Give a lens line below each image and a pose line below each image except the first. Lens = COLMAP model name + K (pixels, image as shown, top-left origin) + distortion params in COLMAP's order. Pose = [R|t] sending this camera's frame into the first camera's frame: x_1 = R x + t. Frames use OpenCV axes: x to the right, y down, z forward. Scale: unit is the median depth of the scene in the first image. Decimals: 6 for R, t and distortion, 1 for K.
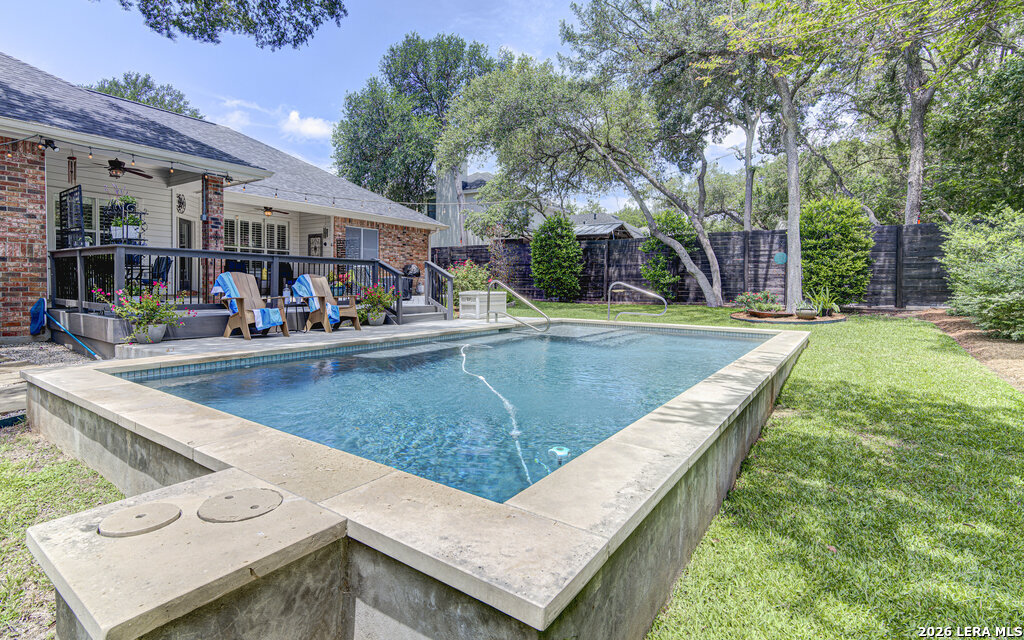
lens RADIAL K [[489.0, 0, 482.3], [0, 489.0, 295.3], [0, 0, 1]] dist [0.019384, -0.000597]
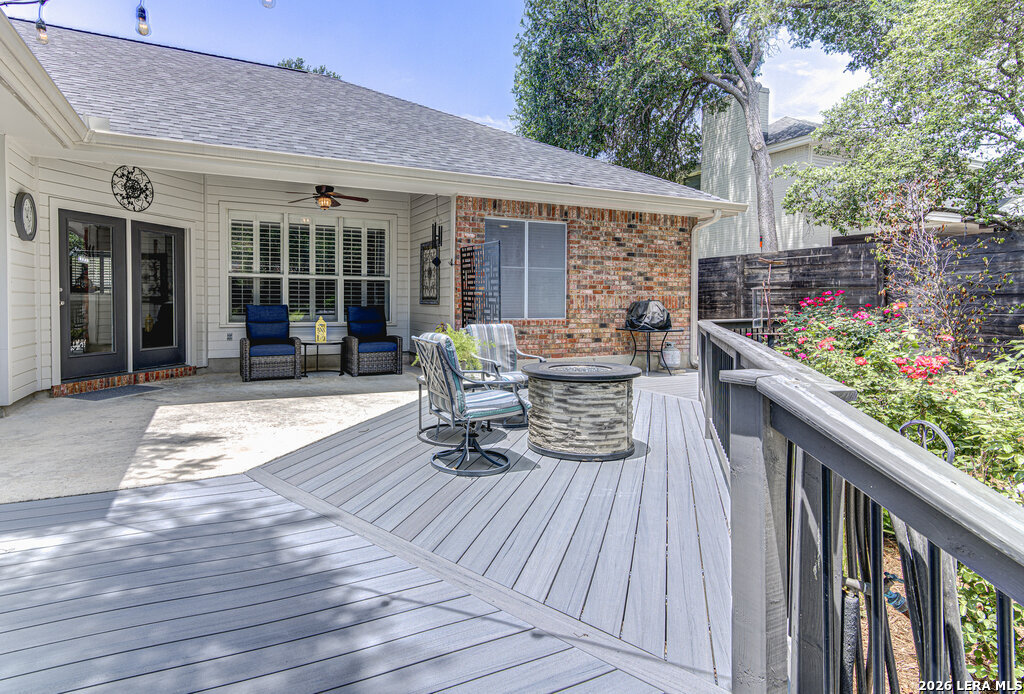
lens RADIAL K [[526.9, 0, 445.8], [0, 526.9, 319.8], [0, 0, 1]] dist [0.018055, -0.000720]
pose [[0.861595, 0.007249, -0.507545, -0.076054], [-0.005831, 0.999973, 0.004384, -0.056380], [0.507563, -0.000817, 0.861614, 0.616625]]
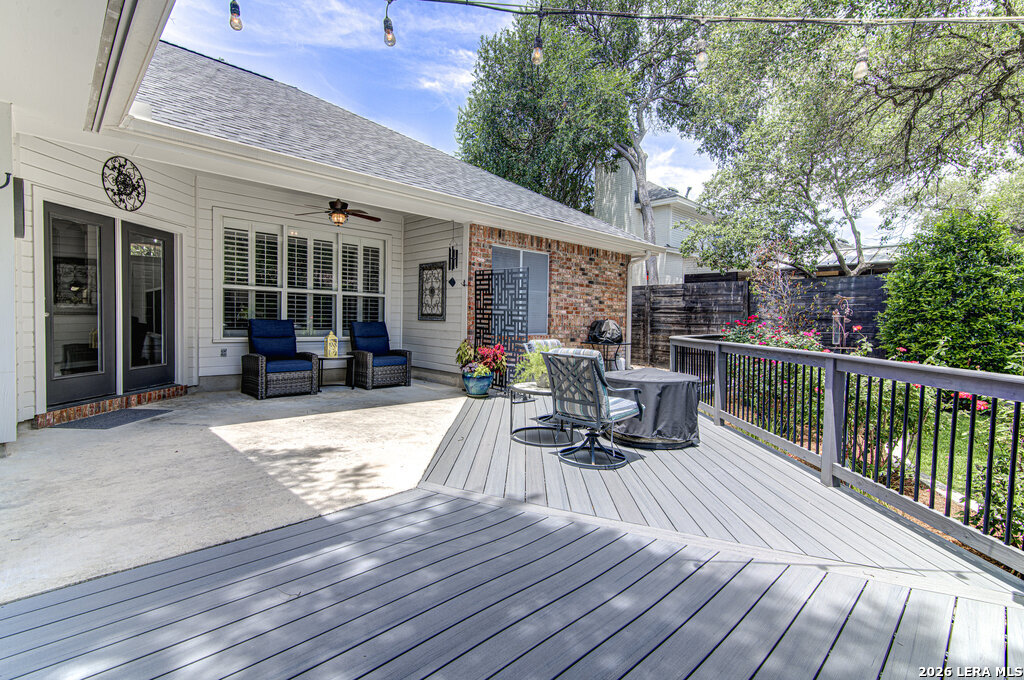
lens RADIAL K [[471.4, 0, 506.1], [0, 471.4, 337.1], [0, 0, 1]] dist [0.020295, -0.002298]
pose [[0.984387, 0.012500, -0.175571, -0.191817], [-0.010826, 0.999886, 0.010493, -0.057754], [0.175682, -0.008429, 0.984411, 0.570628]]
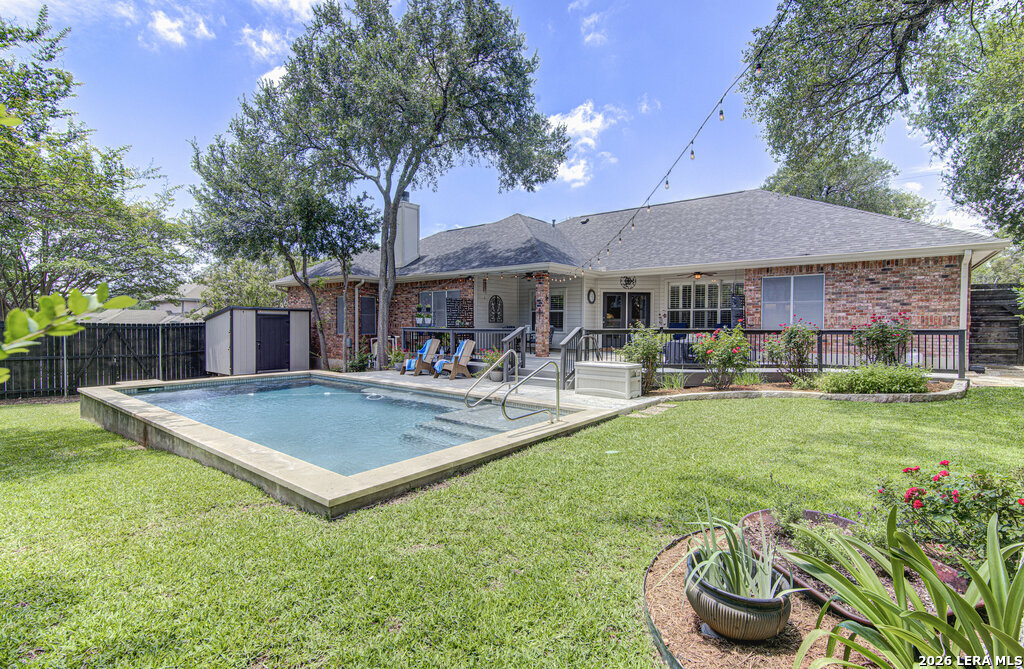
lens RADIAL K [[478.0, 0, 508.2], [0, 478.0, 334.9], [0, 0, 1]] dist [0.020730, 0.000236]
pose [[-0.037261, 0.007987, -0.999274, 0.596032], [-0.031746, 0.999454, 0.009172, -0.039080], [0.998801, 0.032065, -0.036987, 0.634591]]
